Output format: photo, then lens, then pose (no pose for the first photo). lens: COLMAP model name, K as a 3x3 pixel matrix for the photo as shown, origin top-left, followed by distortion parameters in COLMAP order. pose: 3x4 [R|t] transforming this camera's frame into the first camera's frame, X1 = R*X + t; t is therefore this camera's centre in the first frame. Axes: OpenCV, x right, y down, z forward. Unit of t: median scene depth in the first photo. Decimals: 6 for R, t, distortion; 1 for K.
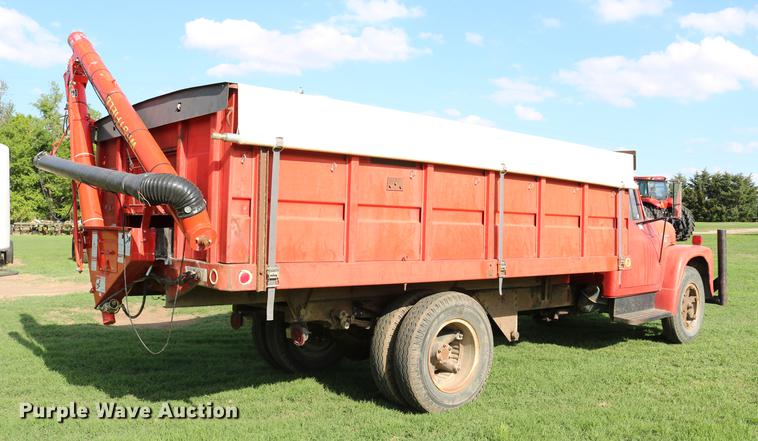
lens RADIAL K [[701.7, 0, 406.2], [0, 701.7, 205.5], [0, 0, 1]] dist [-0.148265, 0.115879]
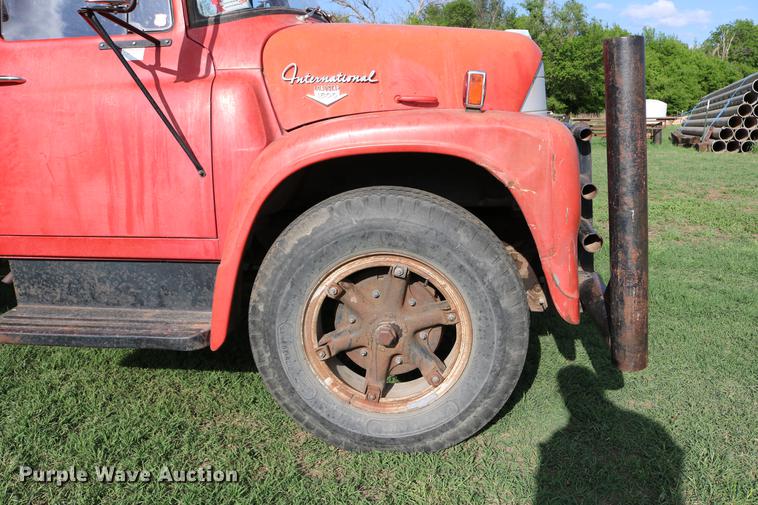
lens RADIAL K [[628.1, 0, 379.0], [0, 628.1, 252.5], [0, 0, 1]] dist [-0.155074, 0.128174]
pose [[0.625315, 0.151149, -0.765594, 0.844238], [0.038429, 0.973909, 0.223663, 0.081873], [0.779425, -0.169280, 0.603192, 1.201740]]
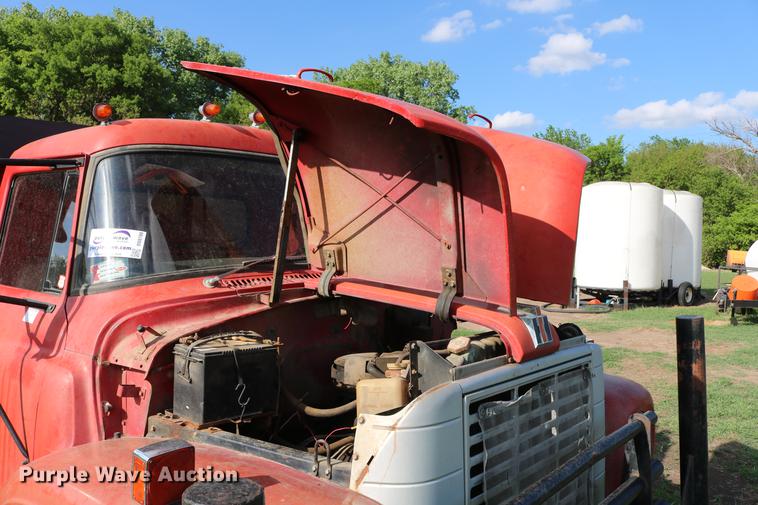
lens RADIAL K [[628.1, 0, 379.0], [0, 628.1, 252.5], [0, 0, 1]] dist [-0.155074, 0.128174]
pose [[0.074669, 0.020829, -0.996991, 0.822420], [-0.015680, 0.999683, 0.019711, -0.006925], [0.997085, 0.014161, 0.074972, 1.508247]]
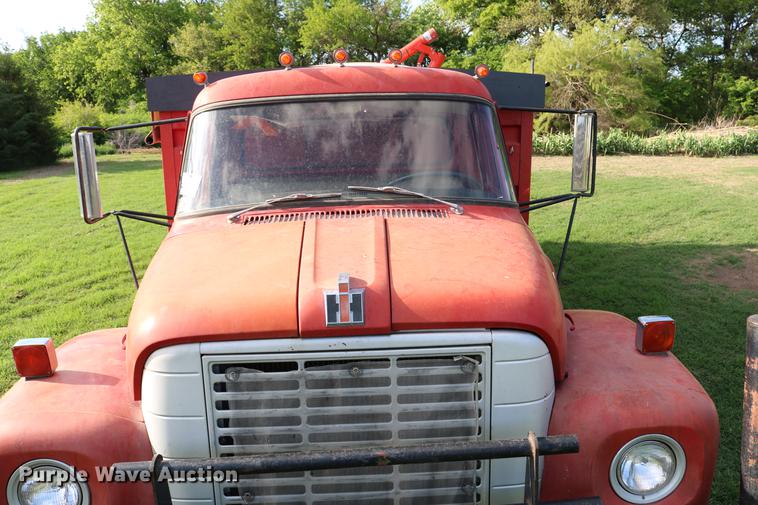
lens RADIAL K [[628.1, 0, 379.0], [0, 628.1, 252.5], [0, 0, 1]] dist [-0.155074, 0.128174]
pose [[-0.669709, 0.177262, -0.721157, 0.714607], [0.026308, 0.976148, 0.215508, -0.048570], [0.742158, 0.125355, -0.658398, 1.802524]]
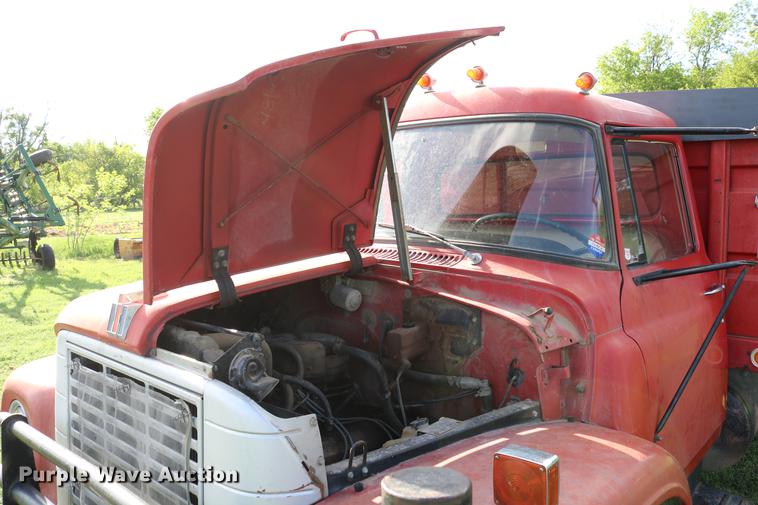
lens RADIAL K [[628.1, 0, 379.0], [0, 628.1, 252.5], [0, 0, 1]] dist [-0.155074, 0.128174]
pose [[-0.998352, 0.021018, -0.053394, 0.426273], [0.016163, 0.995831, 0.089773, -0.016017], [0.055058, 0.088762, -0.994530, 1.882669]]
